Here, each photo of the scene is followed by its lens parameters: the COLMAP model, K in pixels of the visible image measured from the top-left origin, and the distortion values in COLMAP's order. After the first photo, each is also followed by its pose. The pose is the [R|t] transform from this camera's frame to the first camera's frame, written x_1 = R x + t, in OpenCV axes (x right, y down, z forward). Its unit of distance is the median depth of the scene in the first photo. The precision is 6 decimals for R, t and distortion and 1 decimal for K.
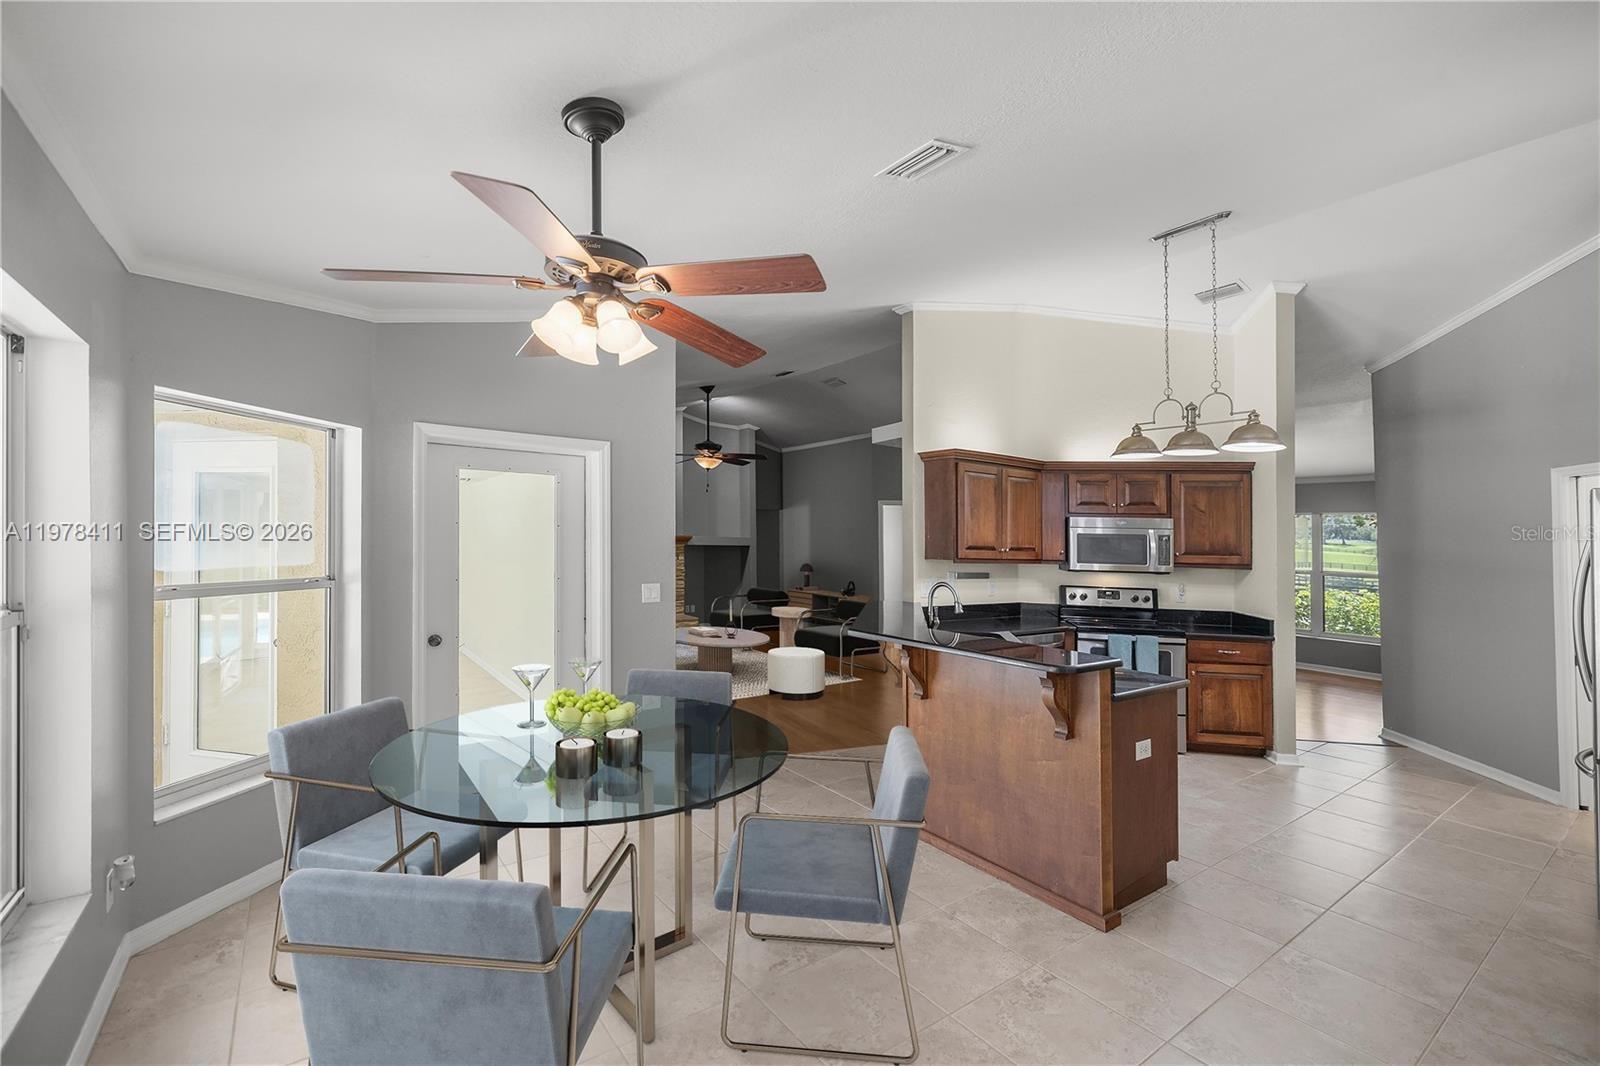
lens RADIAL K [[673.5, 0, 804.1], [0, 673.5, 539.1], [0, 0, 1]] dist [0.001035, -0.000171]
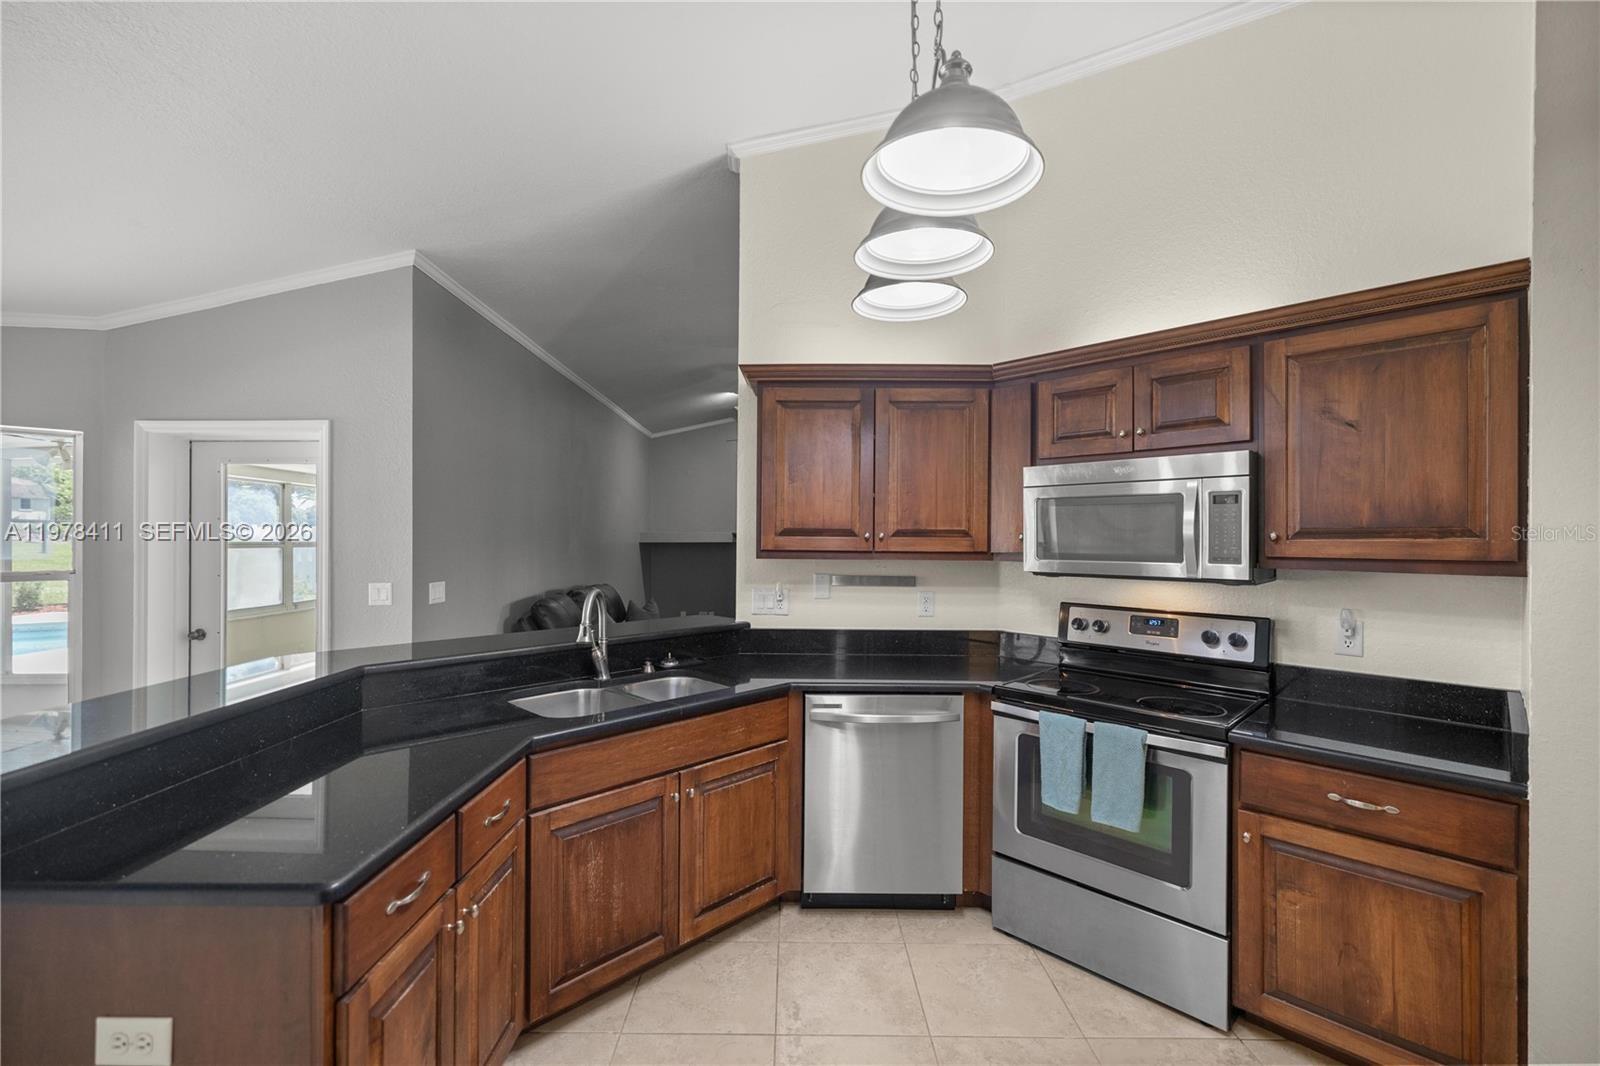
lens RADIAL K [[673.5, 0, 790.3], [0, 673.5, 554.8], [0, 0, 1]] dist [0.001035, -0.000171]
pose [[0.809392, -0.005186, -0.587246, 0.553376], [0.017386, 0.999734, 0.015133, 0.022059], [0.587012, -0.022459, 0.809267, 0.493642]]
